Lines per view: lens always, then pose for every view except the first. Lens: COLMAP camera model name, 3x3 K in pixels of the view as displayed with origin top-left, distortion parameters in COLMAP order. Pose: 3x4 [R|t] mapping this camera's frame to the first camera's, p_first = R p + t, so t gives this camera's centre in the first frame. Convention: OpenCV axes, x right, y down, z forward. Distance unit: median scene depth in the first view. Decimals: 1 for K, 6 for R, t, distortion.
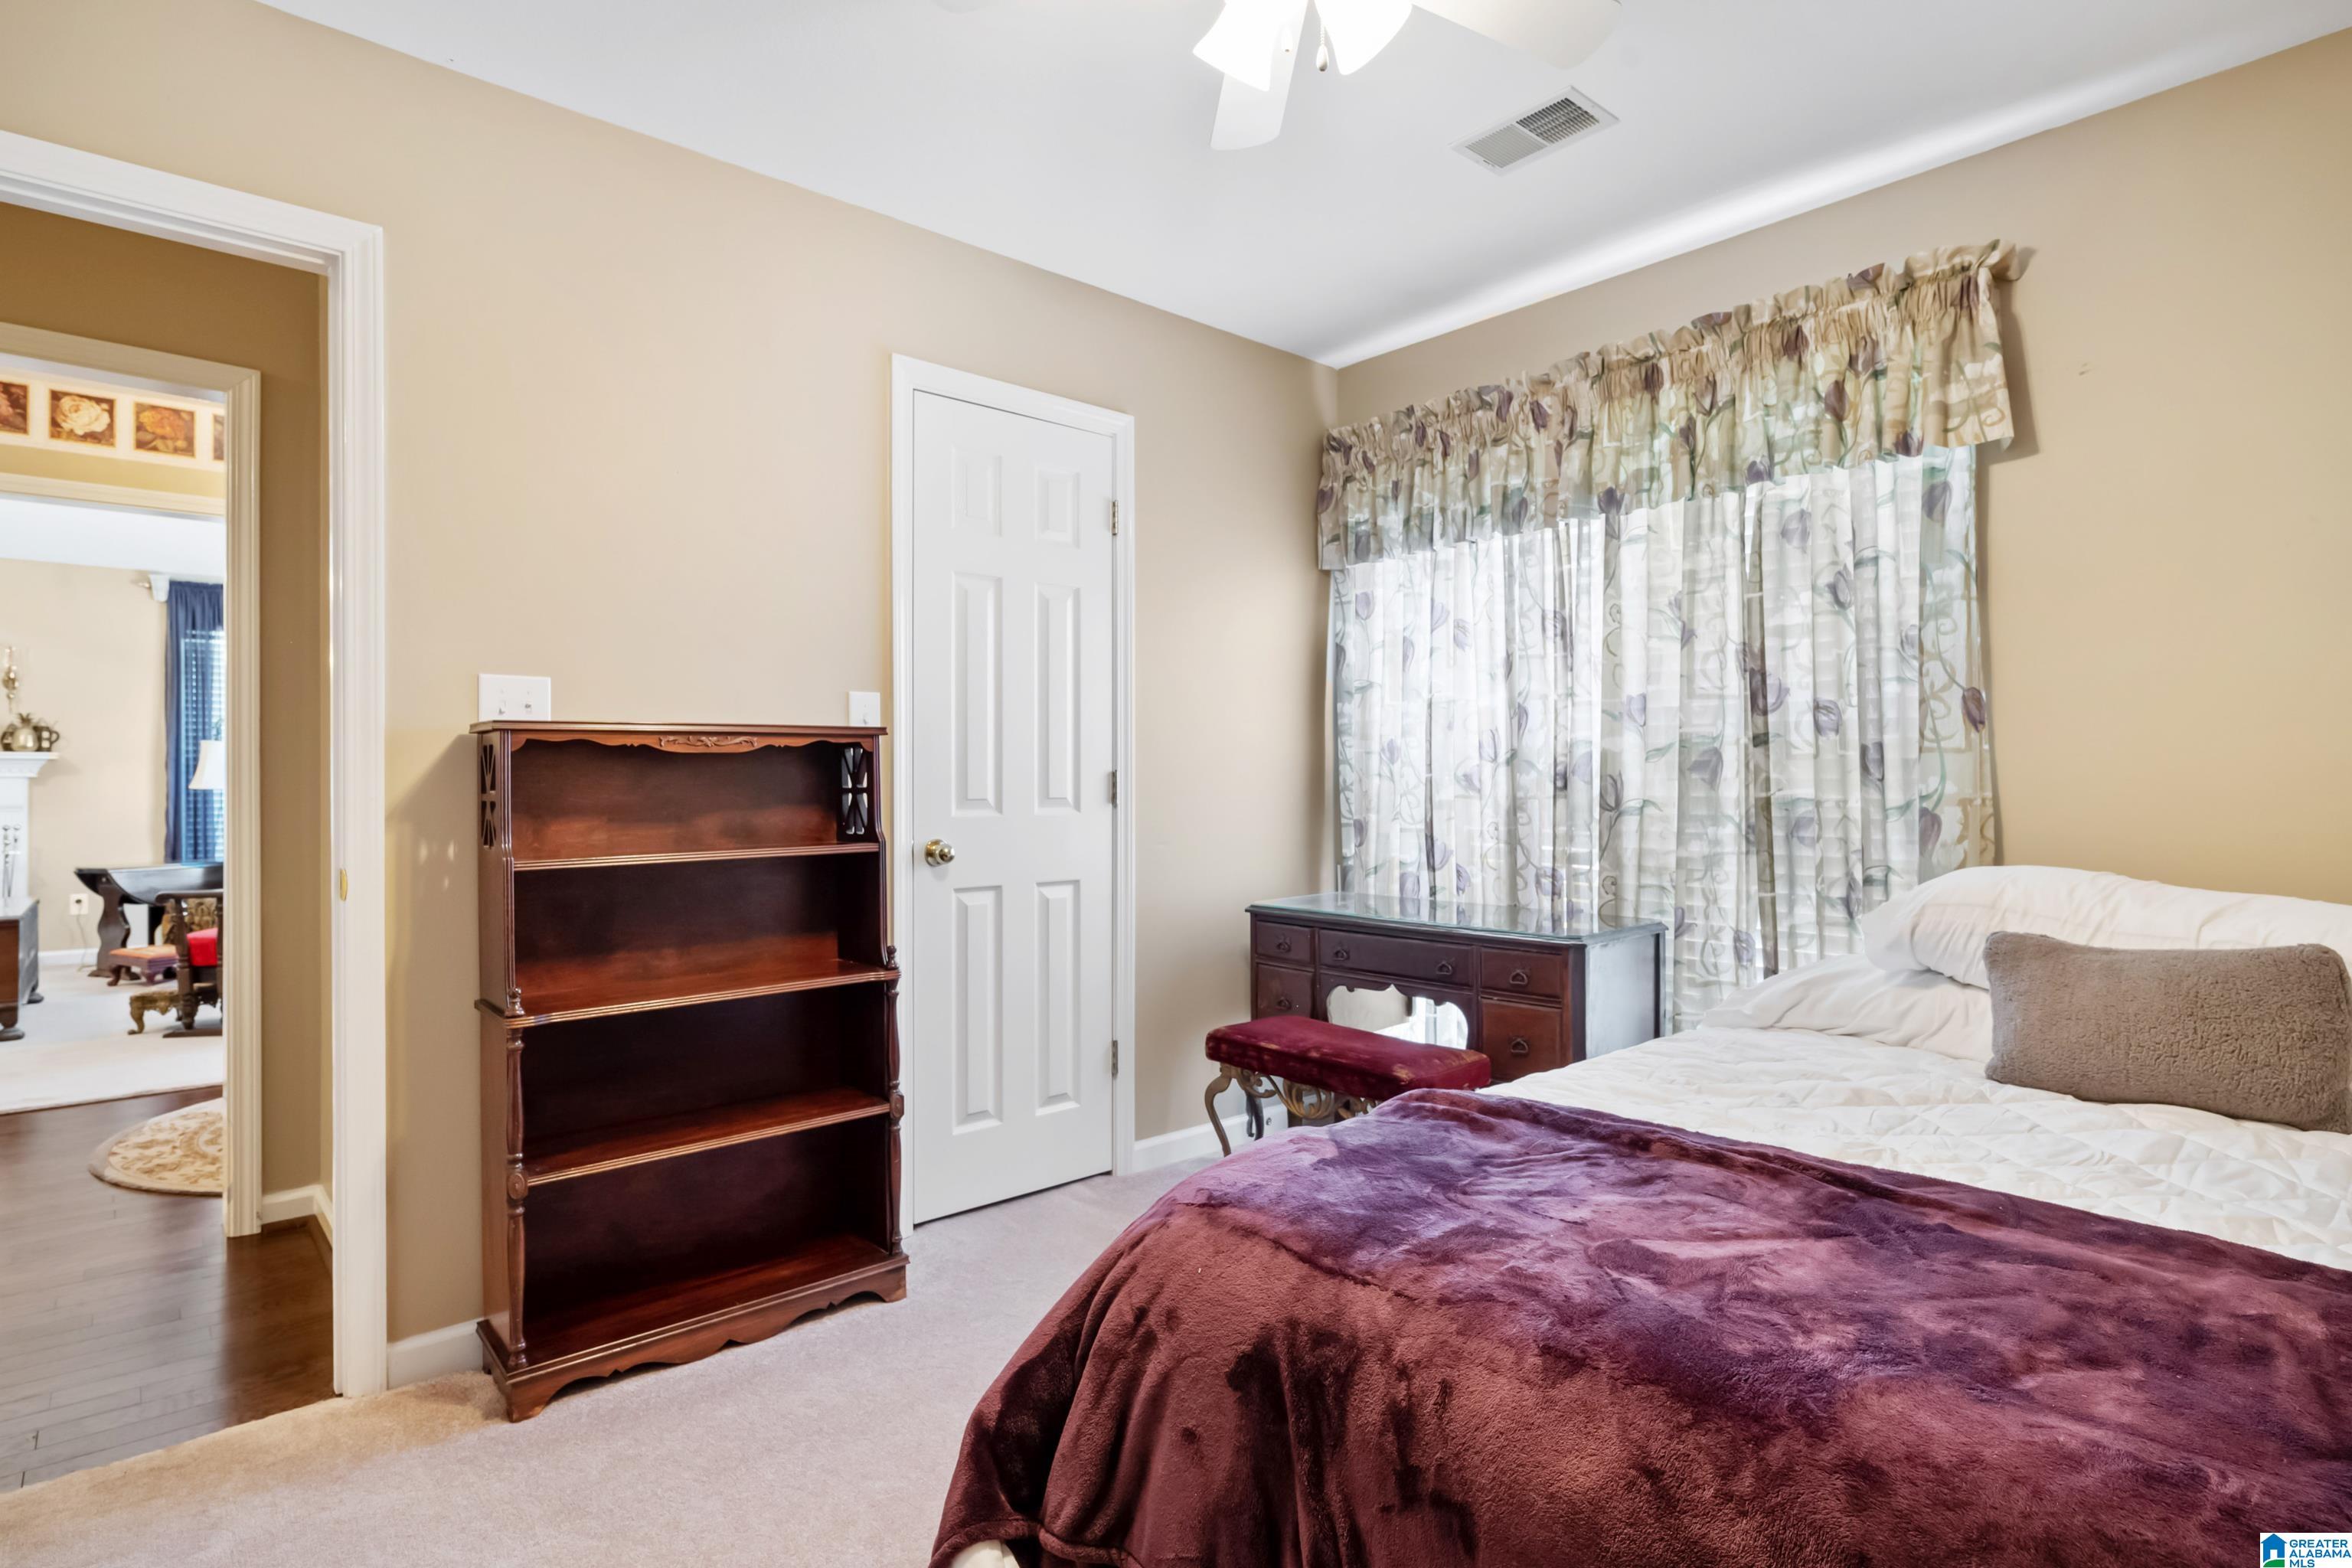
lens RADIAL K [[1243.6, 0, 1179.9], [0, 1243.6, 777.0], [0, 0, 1]] dist [0.005586, -0.000686]
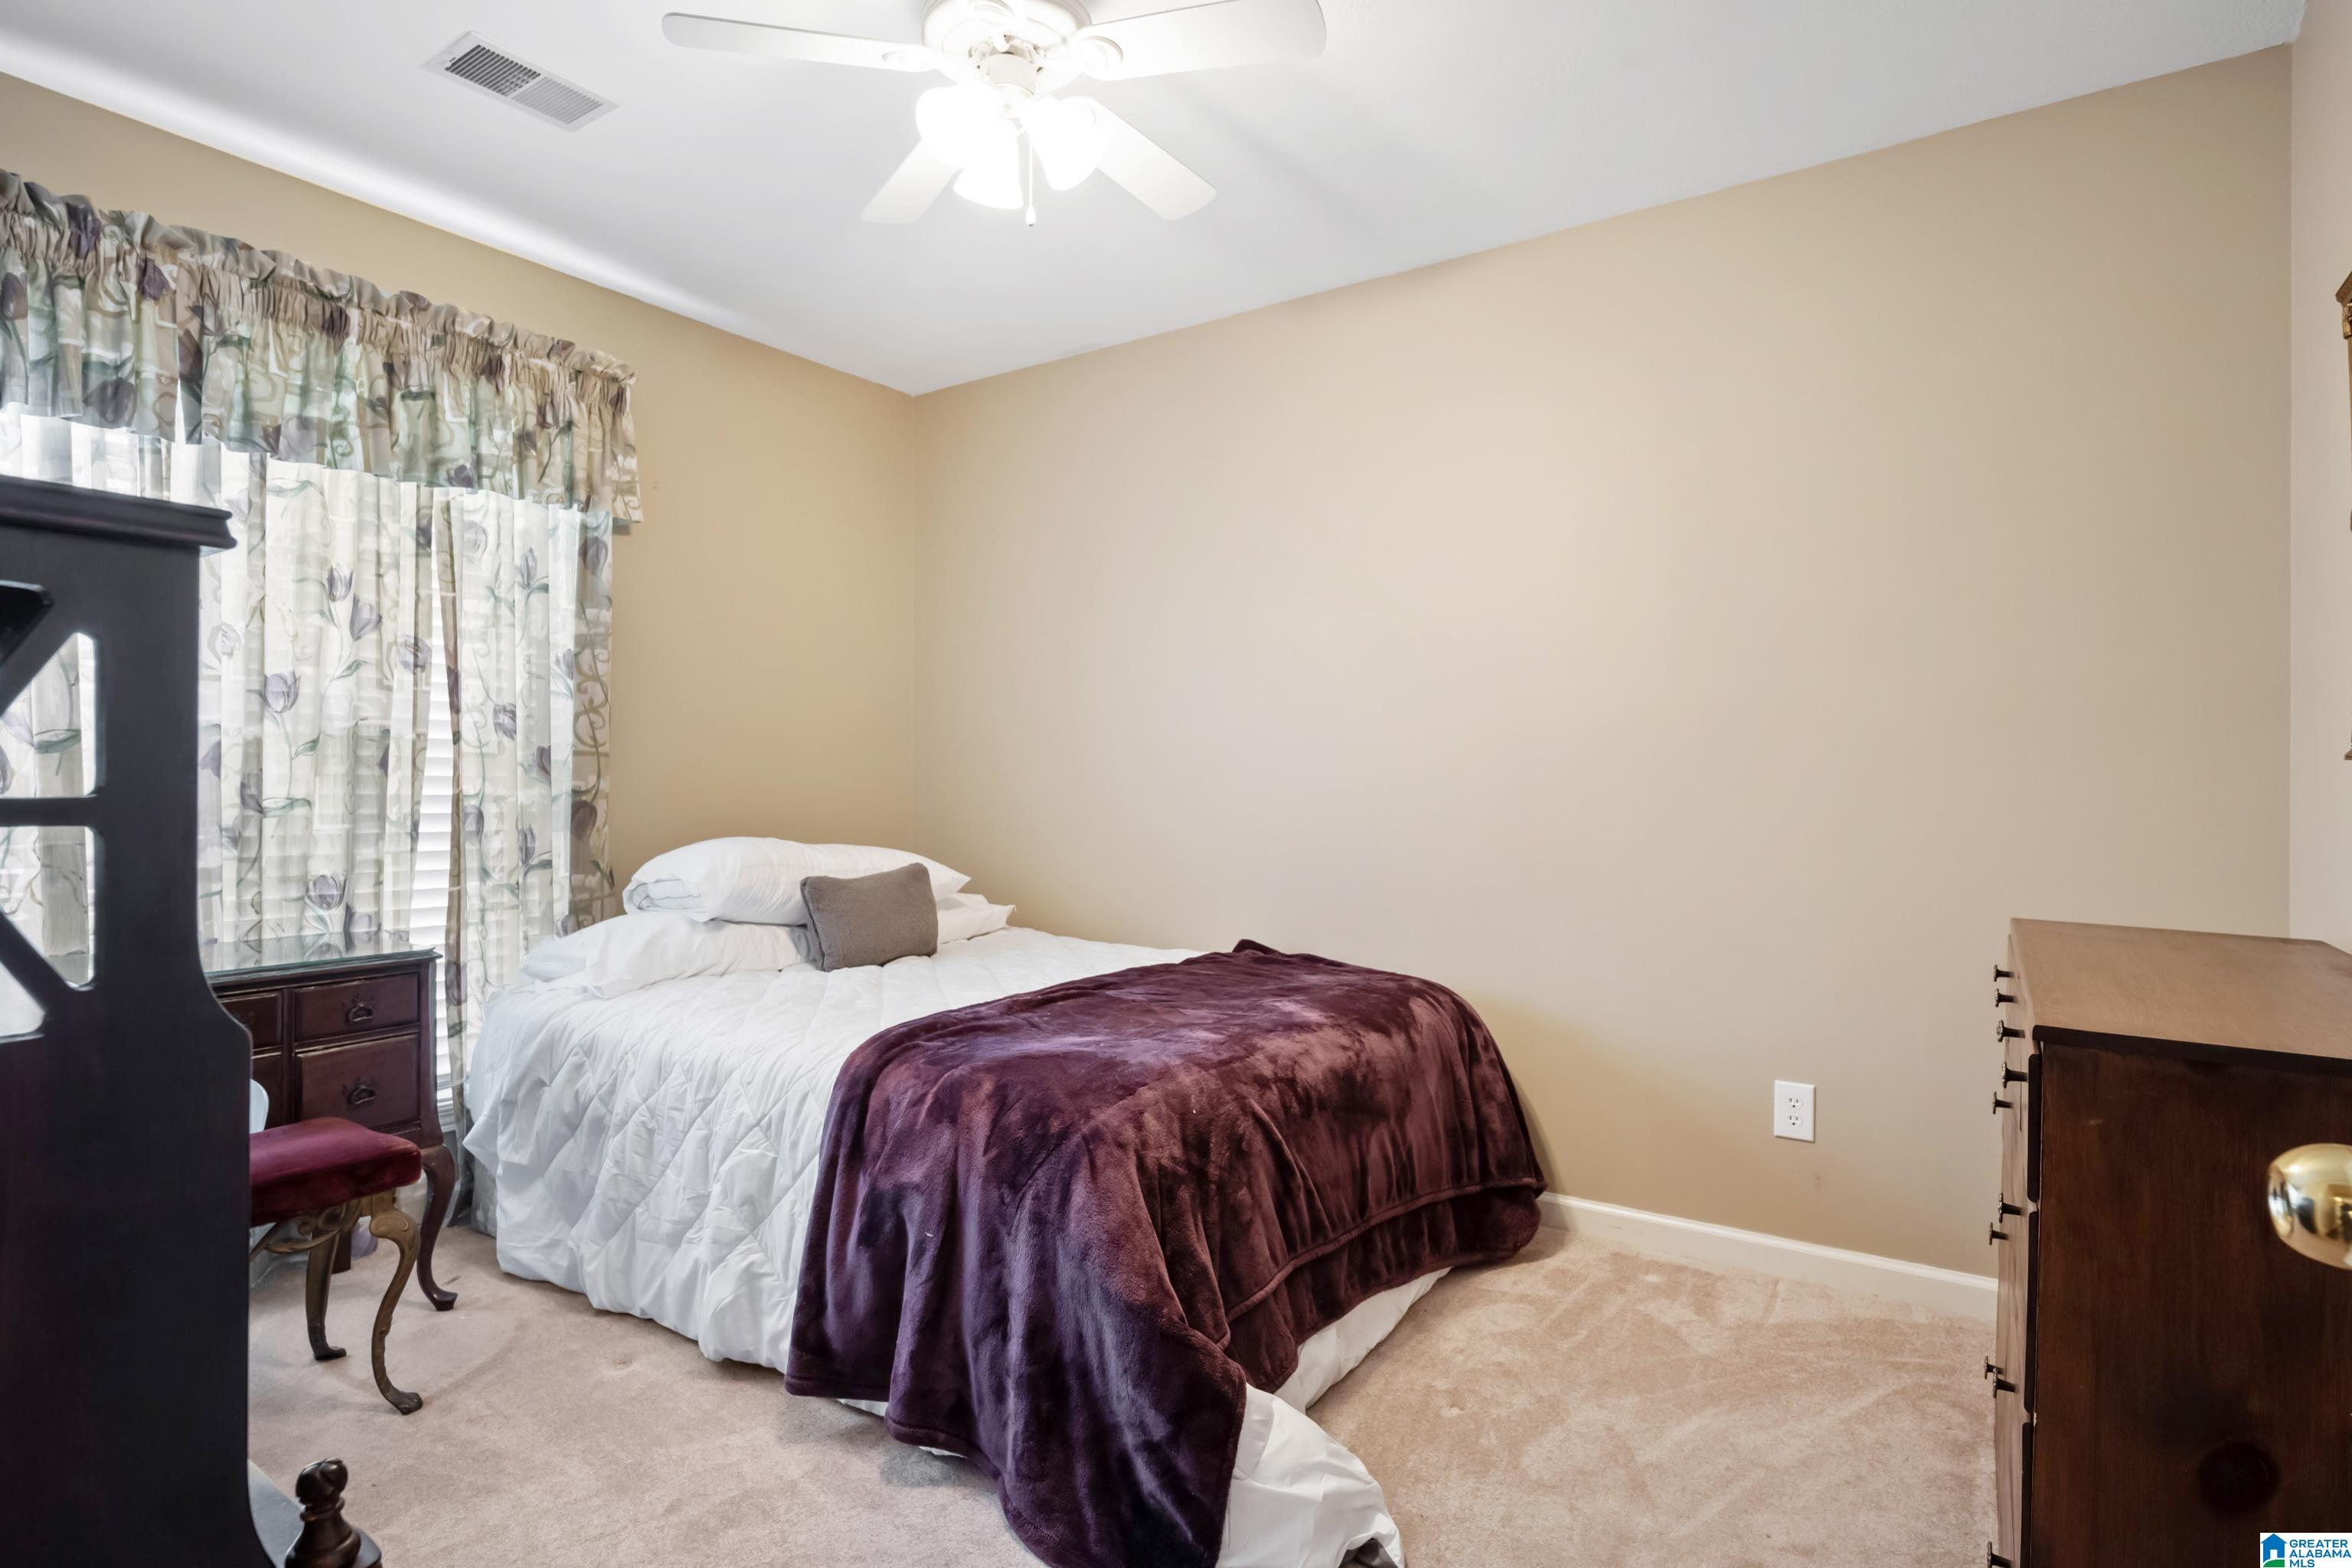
lens RADIAL K [[1243.6, 0, 1176.9], [0, 1243.6, 783.9], [0, 0, 1]] dist [0.005586, -0.000686]
pose [[-0.263262, 0.002279, 0.964722, -0.680635], [-0.008089, 0.999957, -0.004569, 0.008520], [-0.964691, -0.009006, -0.263232, 0.699437]]
